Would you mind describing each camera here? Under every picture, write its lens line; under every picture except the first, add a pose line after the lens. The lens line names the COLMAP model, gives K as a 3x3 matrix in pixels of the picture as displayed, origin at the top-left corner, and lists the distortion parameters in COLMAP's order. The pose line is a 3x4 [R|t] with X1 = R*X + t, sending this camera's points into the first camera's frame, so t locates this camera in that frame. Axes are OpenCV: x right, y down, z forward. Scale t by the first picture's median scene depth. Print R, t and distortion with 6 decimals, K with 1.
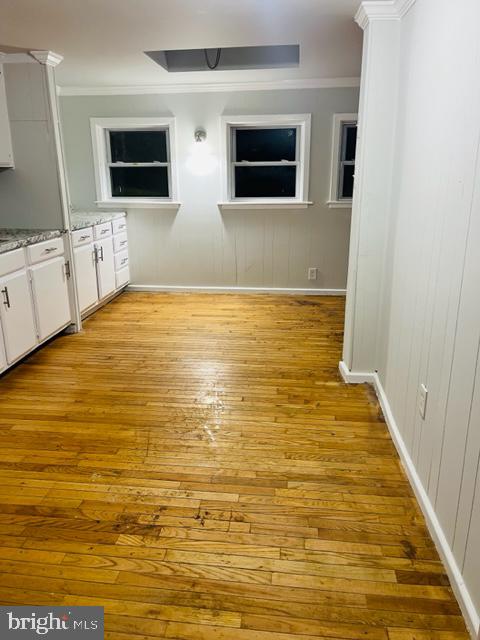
lens RADIAL K [[491.6, 0, 240.9], [0, 491.6, 320.3], [0, 0, 1]] dist [0.059651, -0.085411]
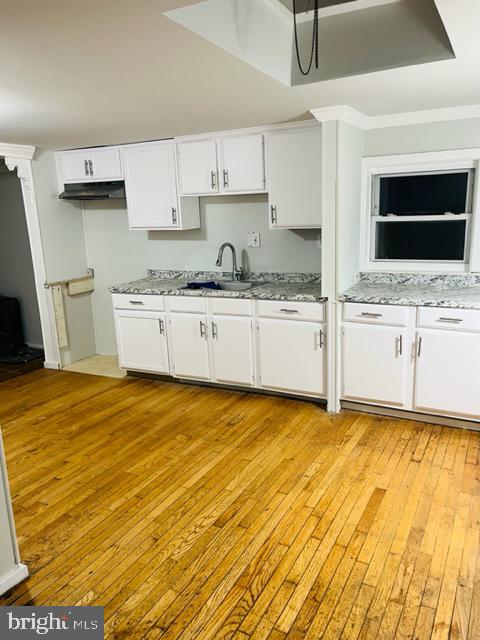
lens RADIAL K [[491.6, 0, 242.8], [0, 491.6, 313.4], [0, 0, 1]] dist [0.059651, -0.085411]
pose [[-0.395314, 0.192097, -0.898235, 0.588977], [-0.228021, 0.926755, 0.298548, -0.448523], [0.889794, 0.322836, -0.322557, 1.360813]]
